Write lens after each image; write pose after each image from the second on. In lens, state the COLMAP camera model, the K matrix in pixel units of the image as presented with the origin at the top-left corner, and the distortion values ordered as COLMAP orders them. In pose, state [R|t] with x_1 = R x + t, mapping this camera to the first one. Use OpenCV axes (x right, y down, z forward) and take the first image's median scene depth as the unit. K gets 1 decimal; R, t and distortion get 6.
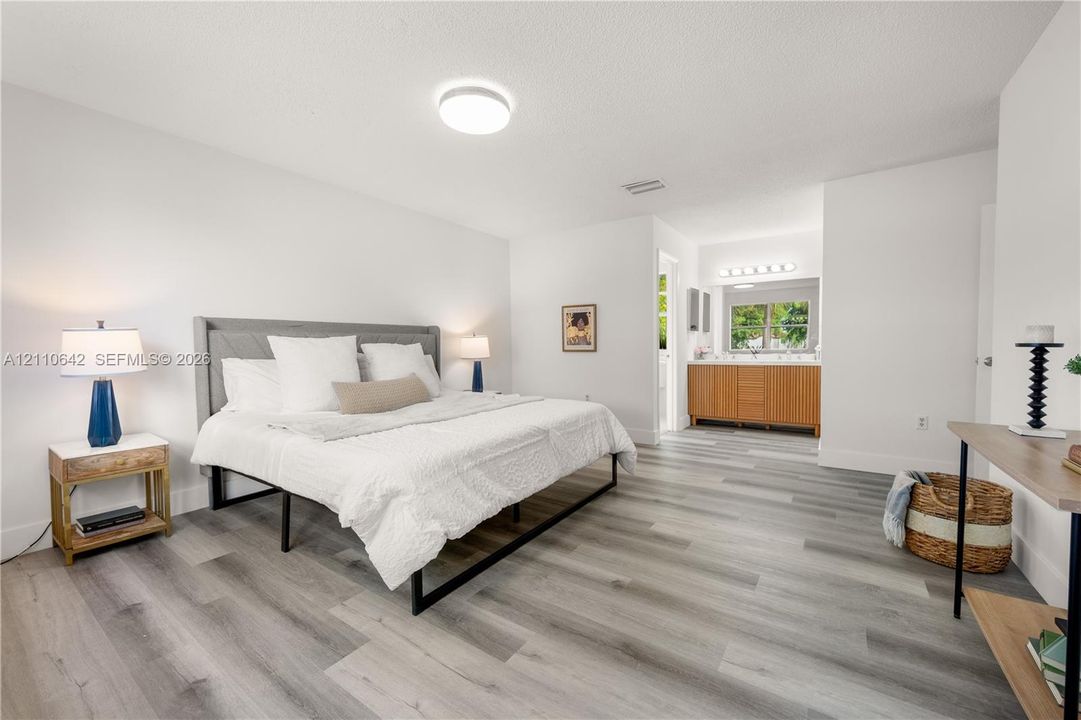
lens RADIAL K [[432.2, 0, 532.6], [0, 432.2, 362.4], [0, 0, 1]] dist [-0.000528, -0.000229]
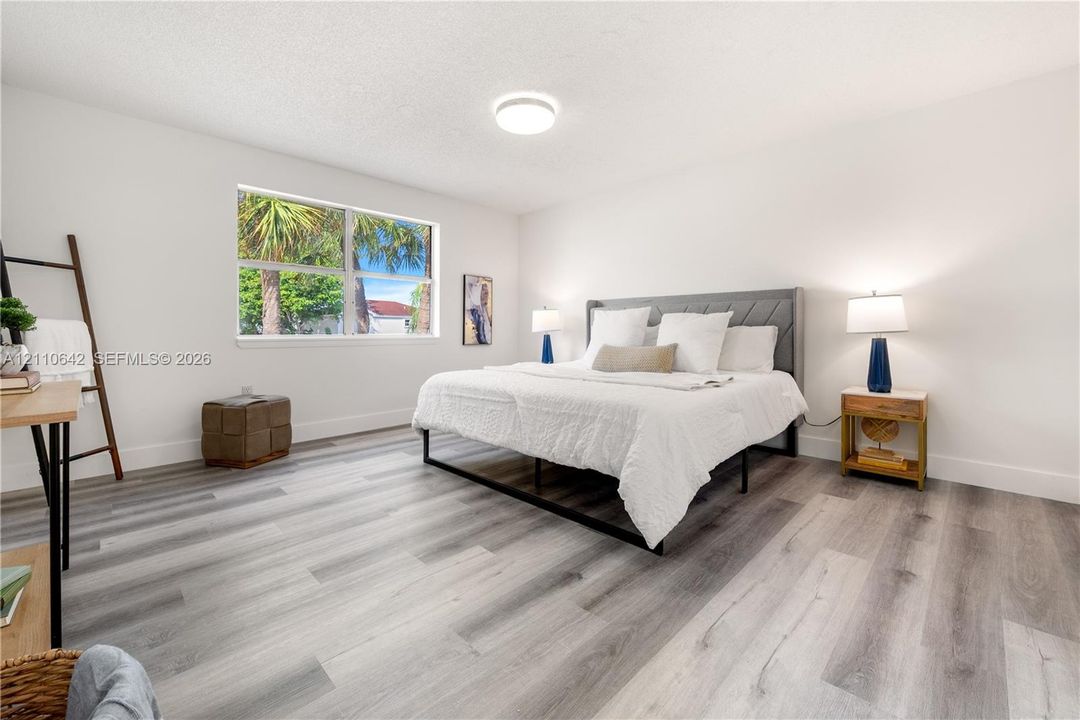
lens RADIAL K [[458.7, 0, 558.1], [0, 458.7, 321.8], [0, 0, 1]] dist [0.003007, -0.000287]
pose [[-0.157100, -0.004813, -0.987571, 1.161539], [-0.044131, 0.999023, 0.002152, -0.024043], [0.986596, 0.043920, -0.157159, 1.372246]]
